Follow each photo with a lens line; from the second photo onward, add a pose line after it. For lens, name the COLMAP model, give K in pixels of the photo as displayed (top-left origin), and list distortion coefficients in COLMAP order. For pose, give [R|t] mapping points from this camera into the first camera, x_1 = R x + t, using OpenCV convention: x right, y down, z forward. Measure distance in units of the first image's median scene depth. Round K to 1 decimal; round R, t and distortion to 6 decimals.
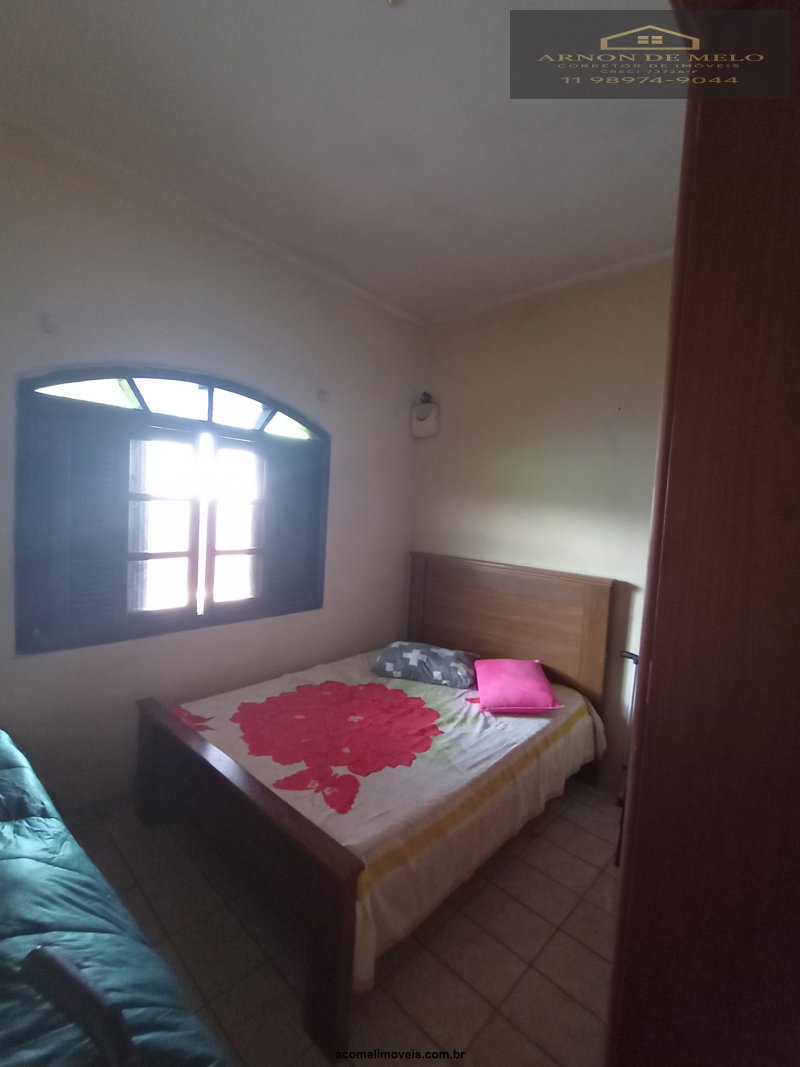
lens RADIAL K [[490.8, 0, 400.0], [0, 490.8, 533.5], [0, 0, 1]] dist [-0.016777, -0.000329]
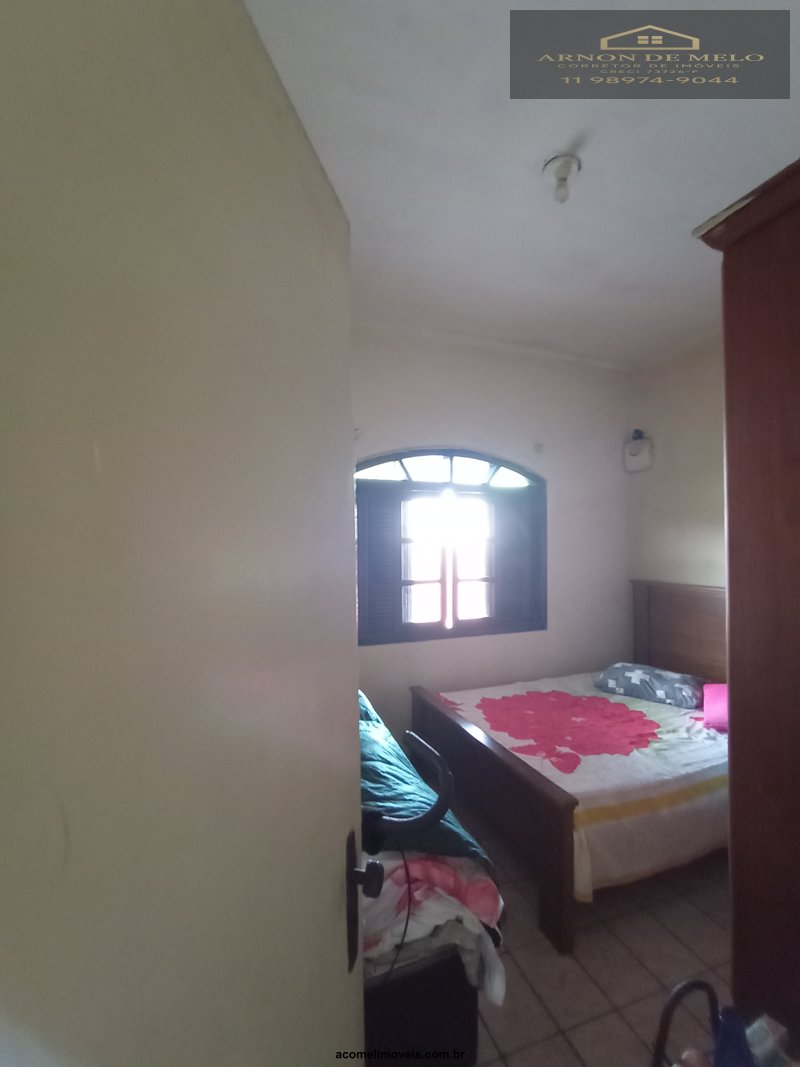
lens RADIAL K [[490.8, 0, 400.0], [0, 490.8, 533.5], [0, 0, 1]] dist [-0.016777, -0.000329]
pose [[0.897312, -0.061413, -0.437105, 0.057956], [0.025822, 0.995881, -0.086911, 0.023570], [0.440642, 0.066699, 0.895202, -0.233988]]
